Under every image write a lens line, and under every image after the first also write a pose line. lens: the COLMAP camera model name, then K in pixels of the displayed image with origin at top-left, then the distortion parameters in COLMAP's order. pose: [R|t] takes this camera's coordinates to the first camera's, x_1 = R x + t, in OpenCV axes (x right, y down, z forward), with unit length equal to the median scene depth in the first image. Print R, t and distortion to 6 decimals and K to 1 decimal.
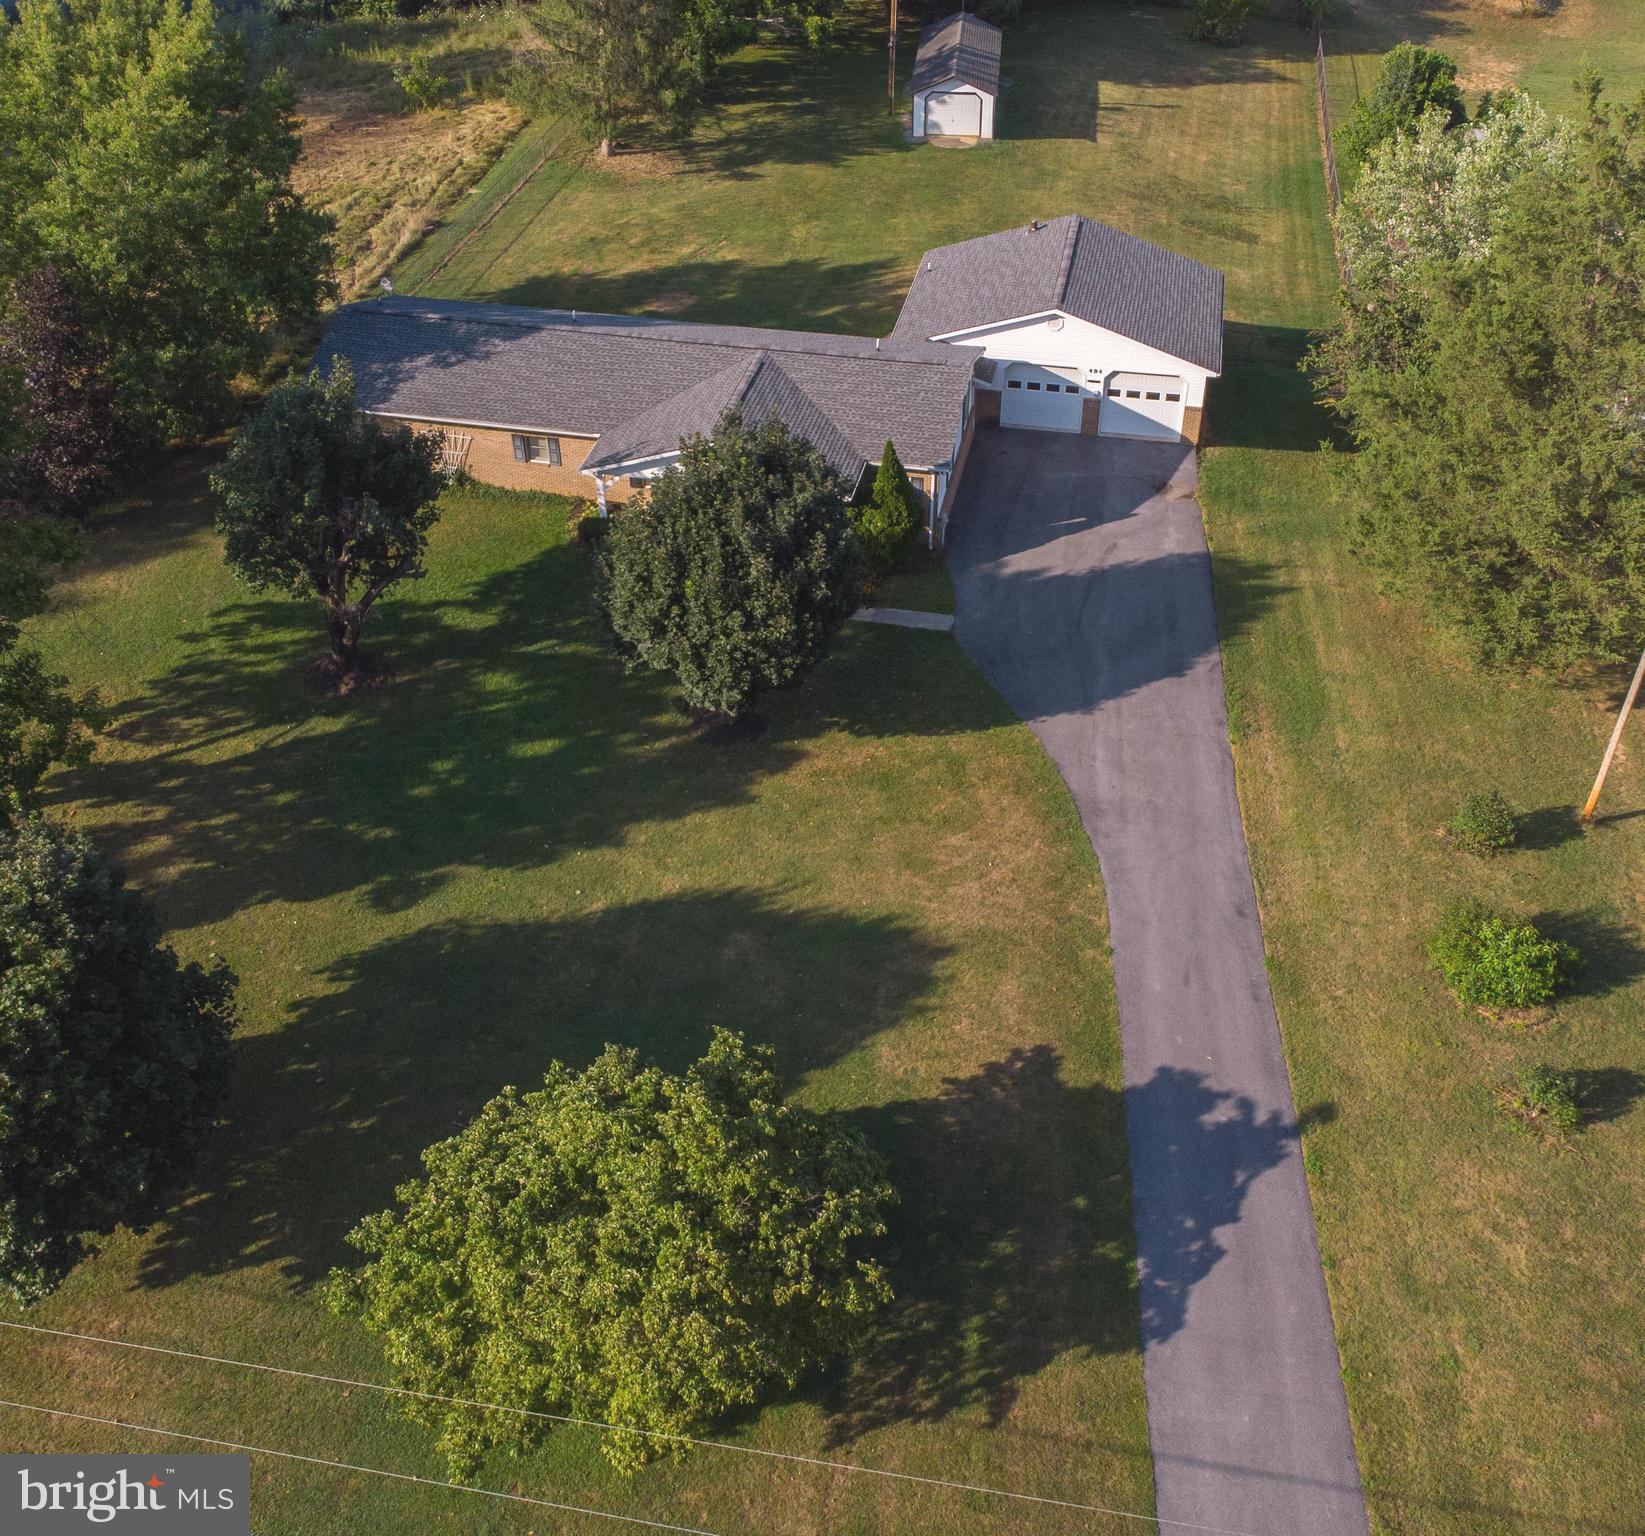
lens RADIAL K [[1720.7, 0, 854.3], [0, 1720.7, 629.7], [0, 0, 1]] dist [0.070963, -0.196374]
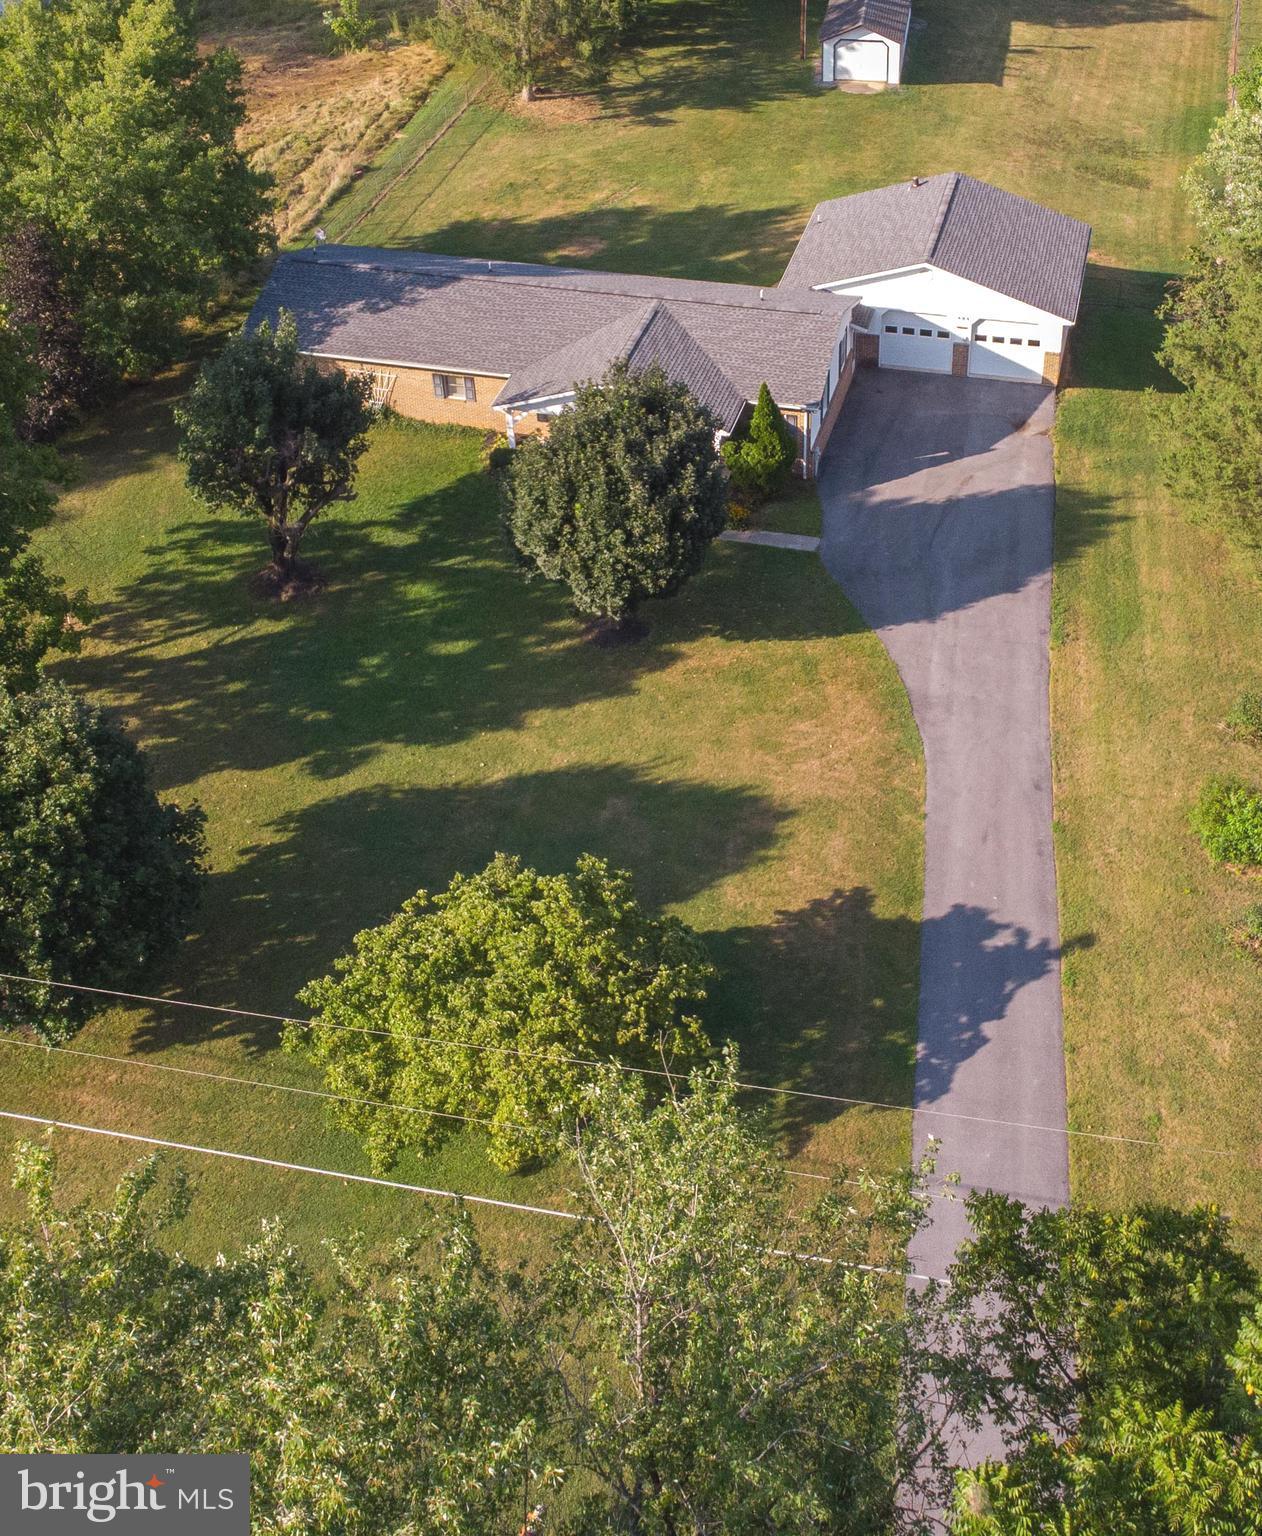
lens RADIAL K [[1902.2, 0, 777.2], [0, 1902.2, 524.8], [0, 0, 1]] dist [0.115753, -0.406420]
pose [[0.999814, 0.008745, -0.017195, 0.050647], [-0.009131, 0.999705, -0.022506, 0.011382], [0.016993, 0.022659, 0.999599, -0.247772]]
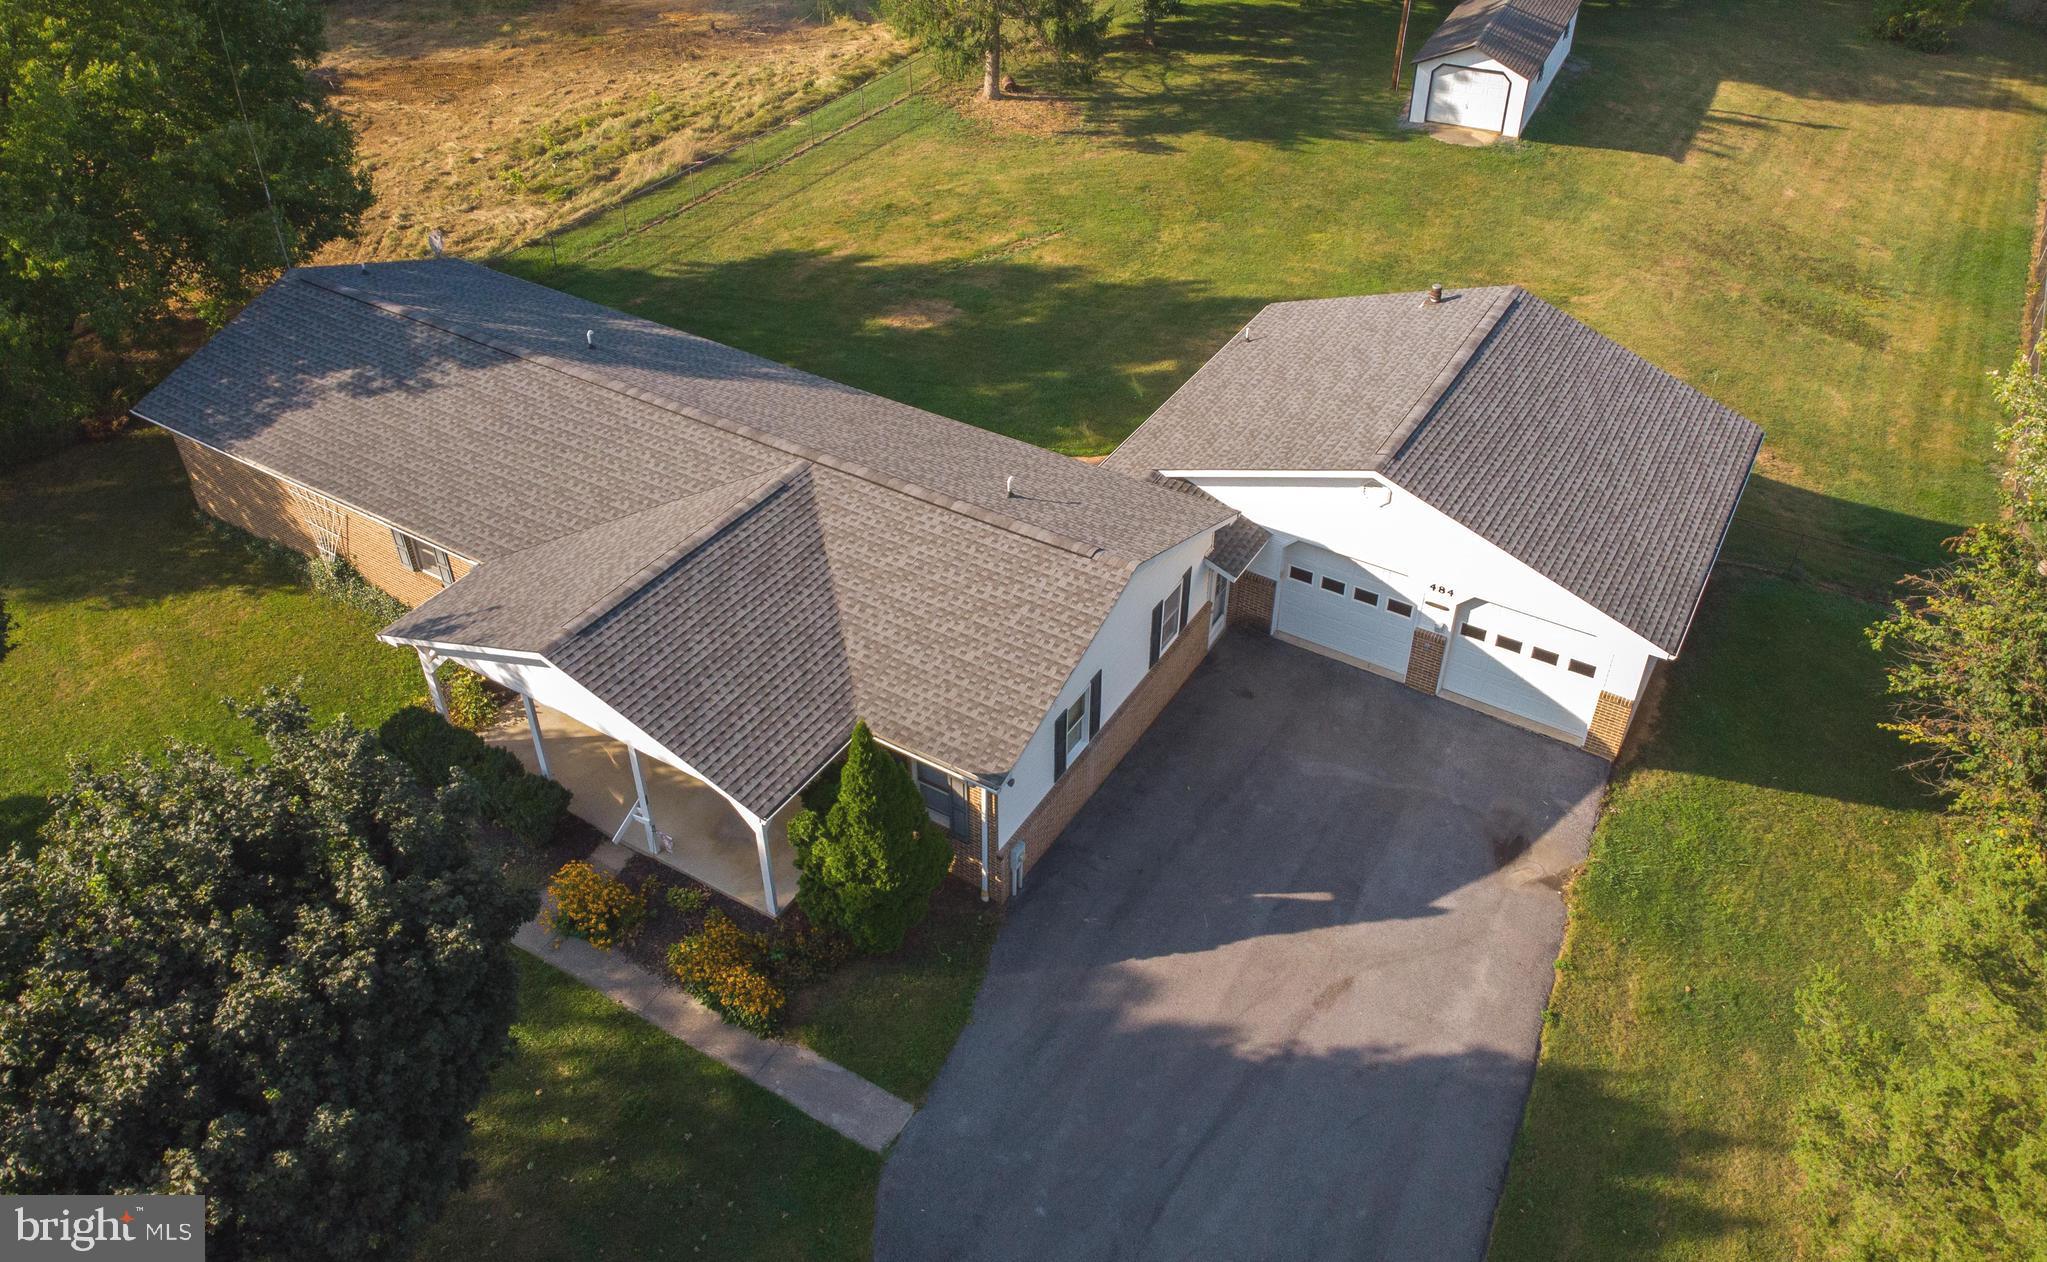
lens RADIAL K [[1522.8, 0, 1024.7], [0, 1522.8, 559.7], [0, 0, 1]] dist [0.008818, 0.001967]
pose [[0.939745, 0.201316, -0.276318, 0.171773], [-0.194980, 0.979505, 0.050518, -0.184230], [0.280825, 0.006402, 0.959738, 0.590558]]
